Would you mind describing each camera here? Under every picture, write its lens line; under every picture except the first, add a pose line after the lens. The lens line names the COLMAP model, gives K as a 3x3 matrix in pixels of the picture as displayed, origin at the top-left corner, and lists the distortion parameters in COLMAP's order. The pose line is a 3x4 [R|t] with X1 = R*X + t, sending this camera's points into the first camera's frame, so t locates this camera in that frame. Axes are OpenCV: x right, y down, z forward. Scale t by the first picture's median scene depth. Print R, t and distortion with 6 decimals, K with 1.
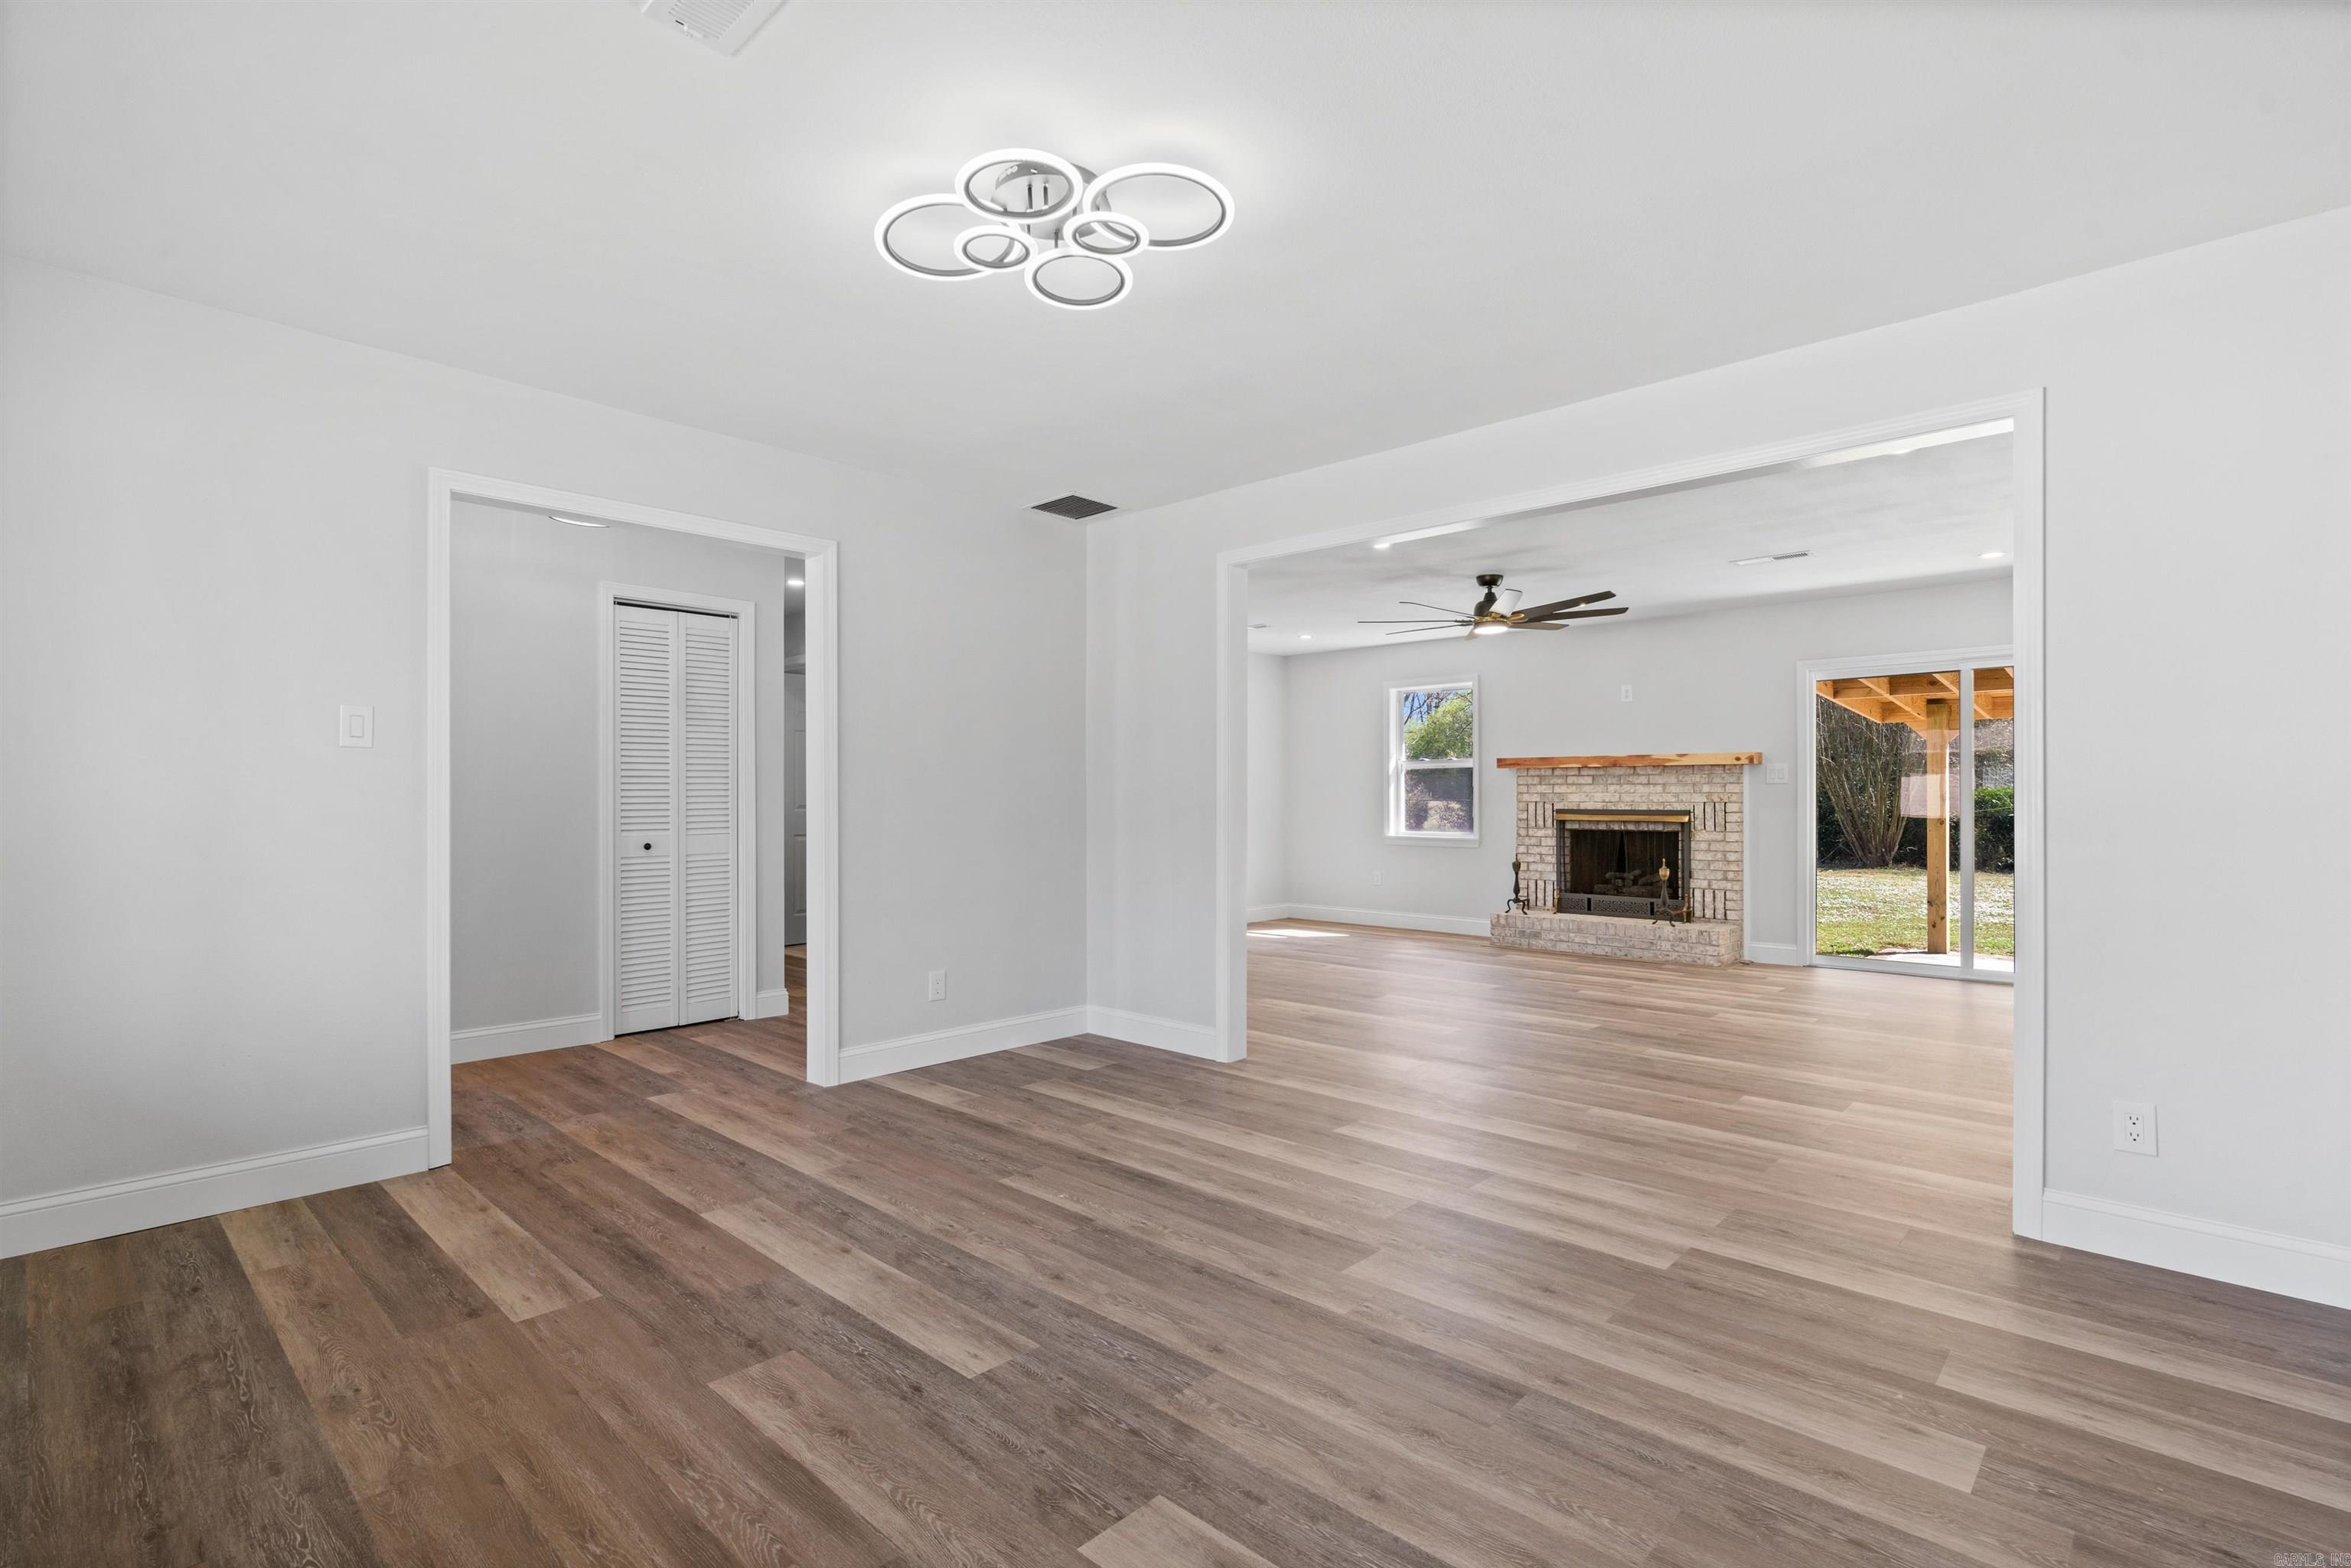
lens RADIAL K [[1070.1, 0, 1171.9], [0, 1070.1, 790.6], [0, 0, 1]] dist [-0.006681, 0.002425]
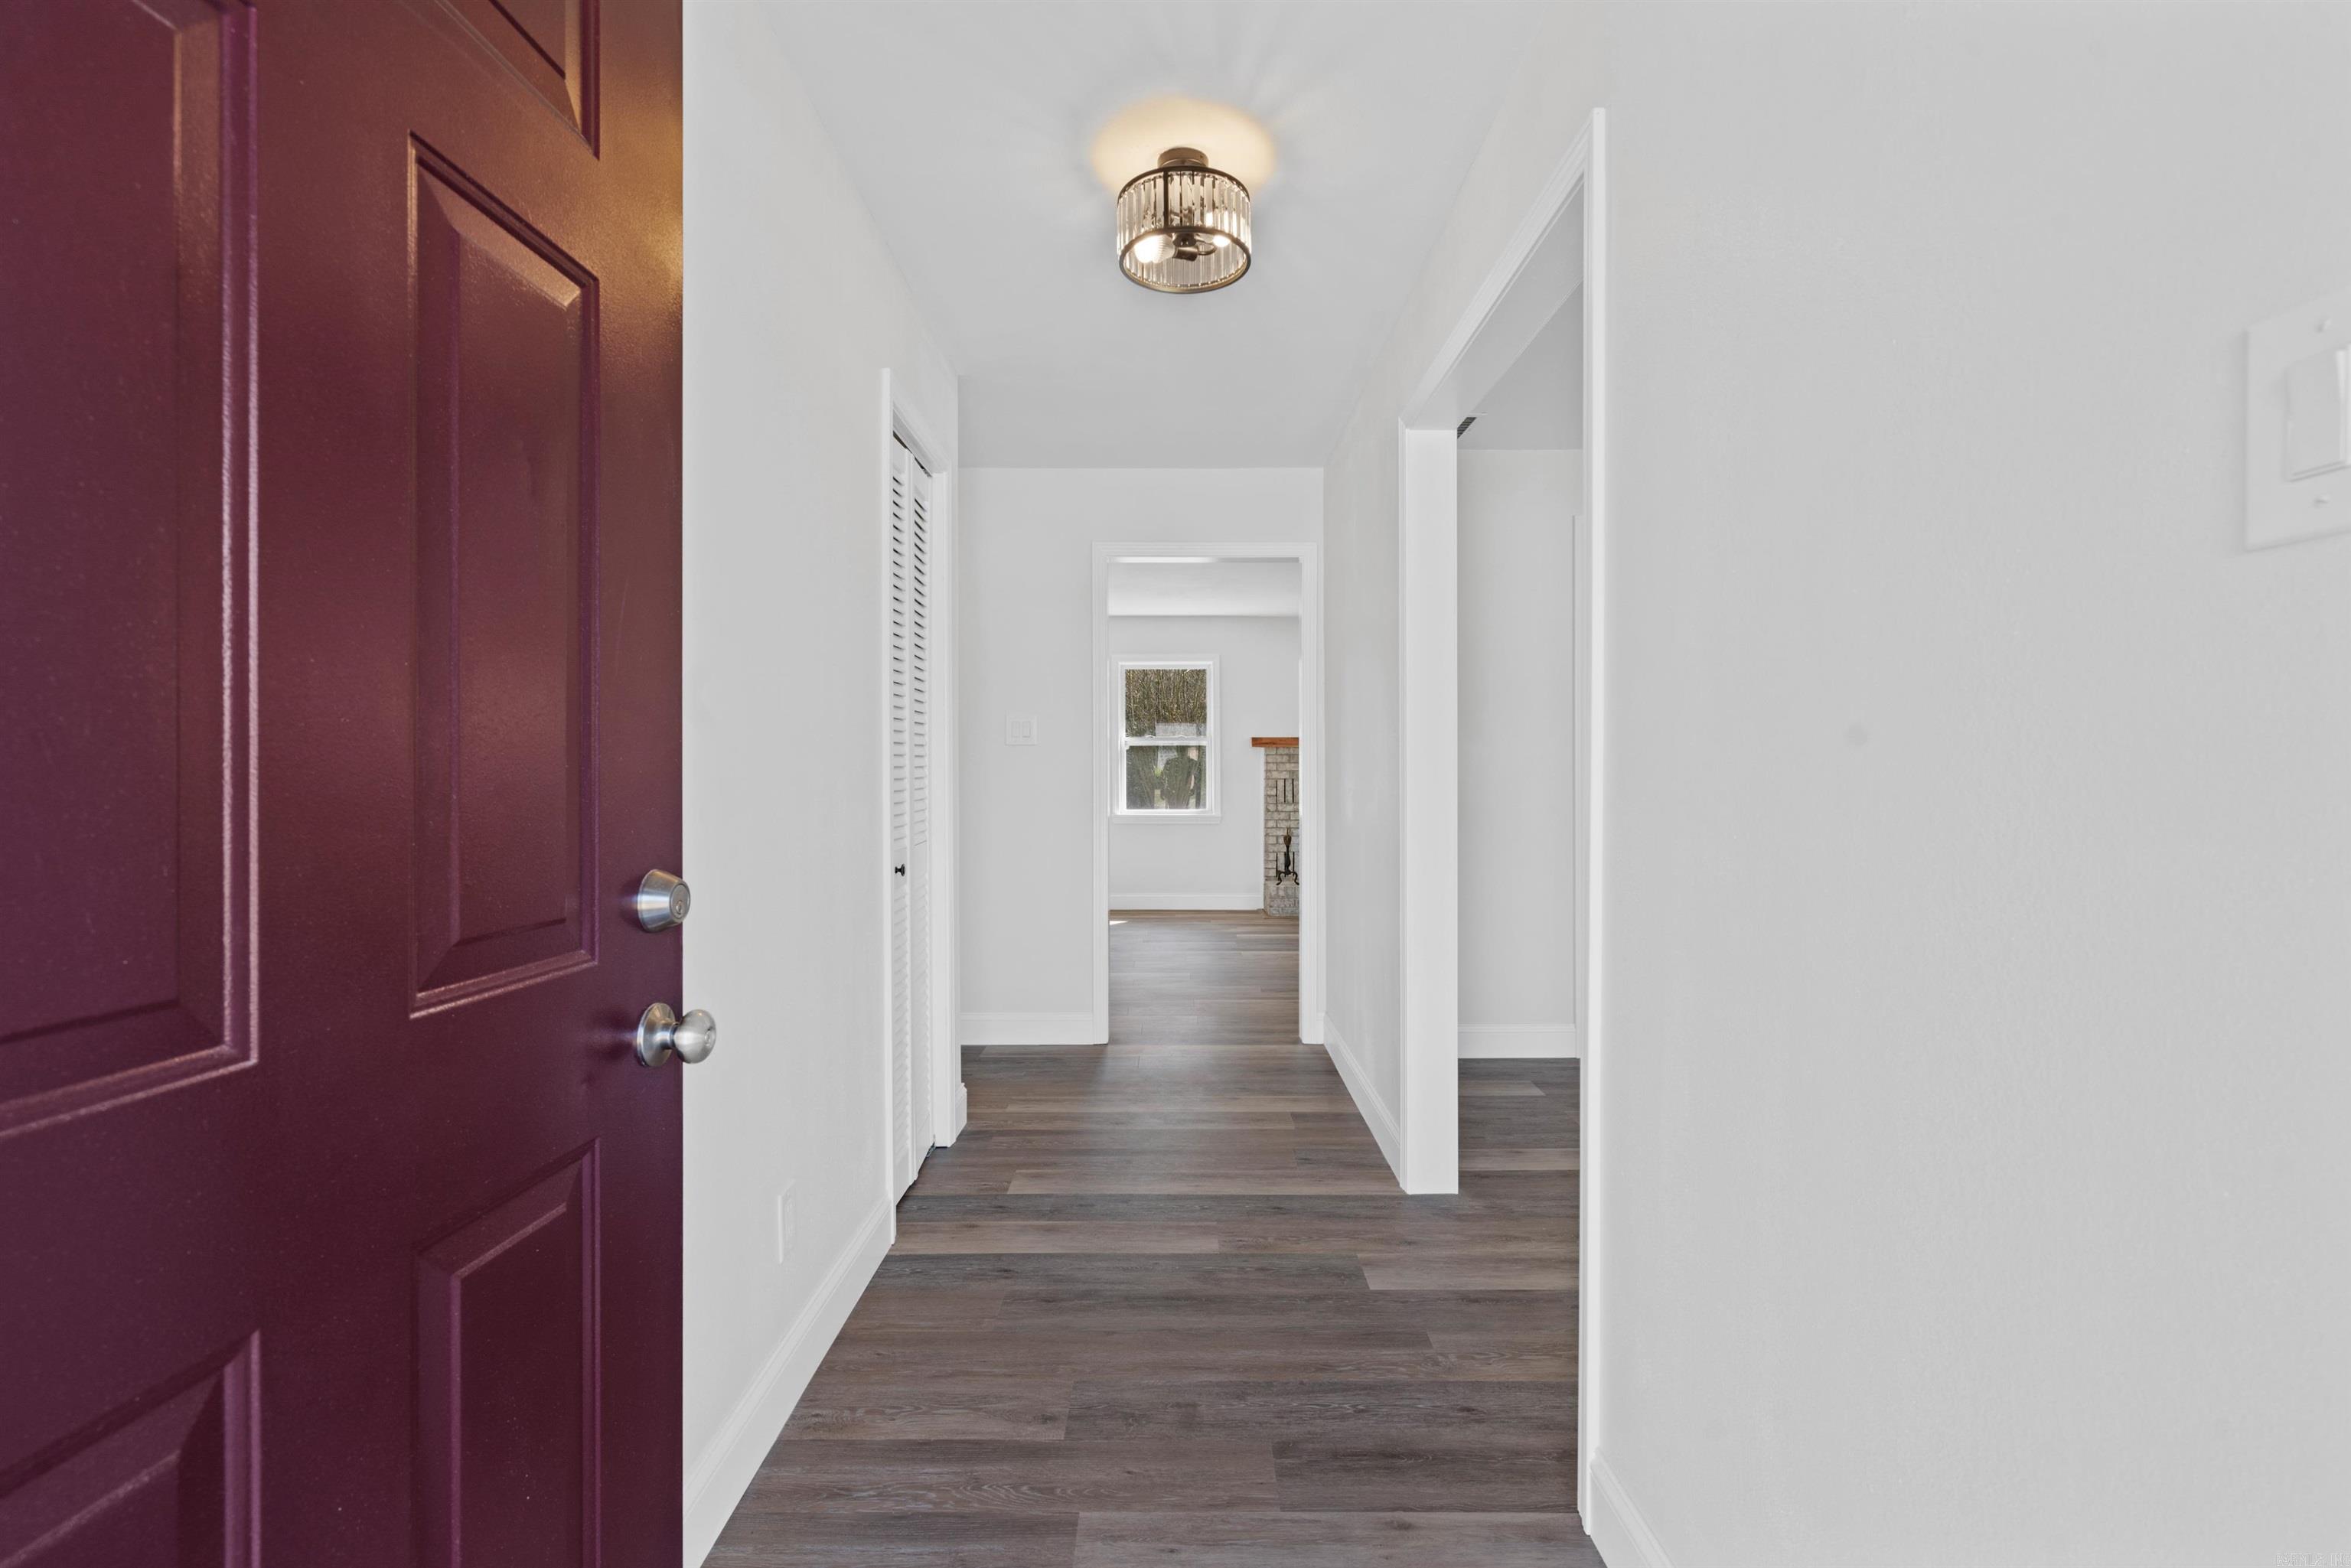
lens RADIAL K [[1070.1, 0, 1158.2], [0, 1070.1, 776.5], [0, 0, 1]] dist [-0.006681, 0.002425]
pose [[0.734753, -0.002722, 0.678330, -0.504812], [-0.003602, 0.999962, 0.007914, 0.000346], [-0.678325, -0.008258, 0.734715, 0.335635]]
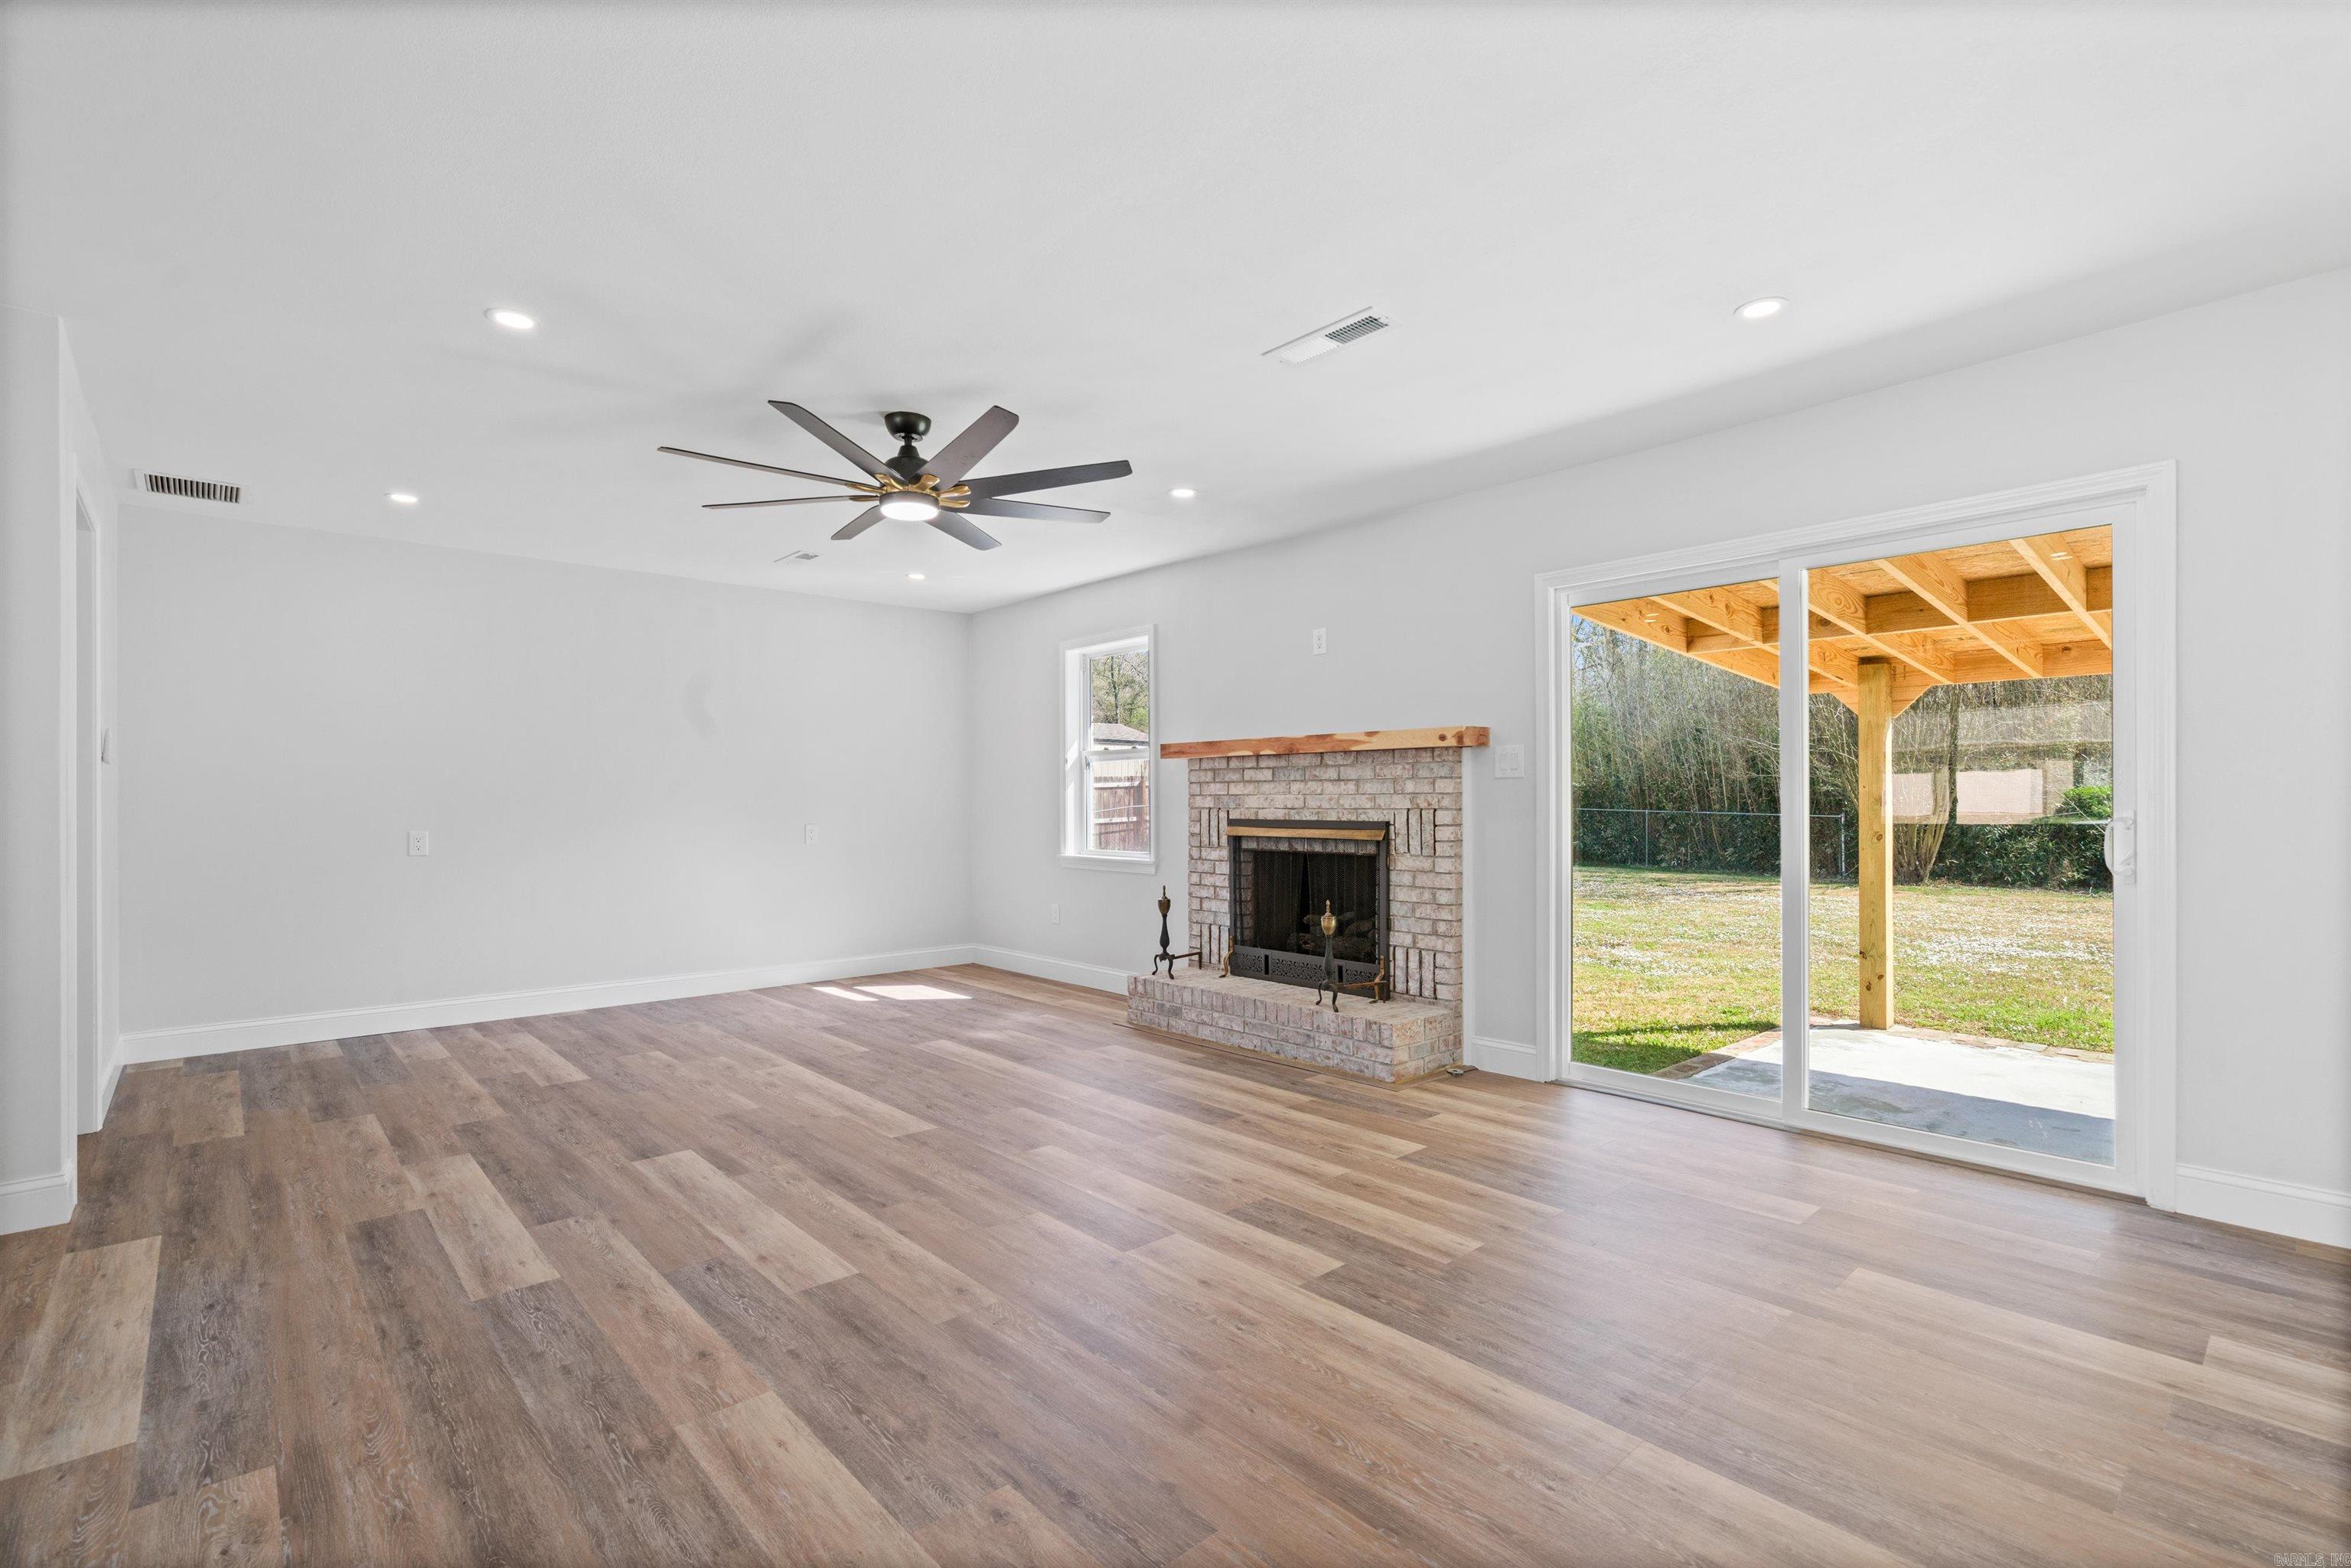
lens RADIAL K [[1070.1, 0, 1175.0], [0, 1070.1, 798.5], [0, 0, 1]] dist [-0.006681, 0.002425]
pose [[0.997966, -0.002014, -0.063715, 0.390932], [0.002238, 0.999992, 0.003447, 0.002359], [0.063708, -0.003582, 0.997962, 0.358621]]
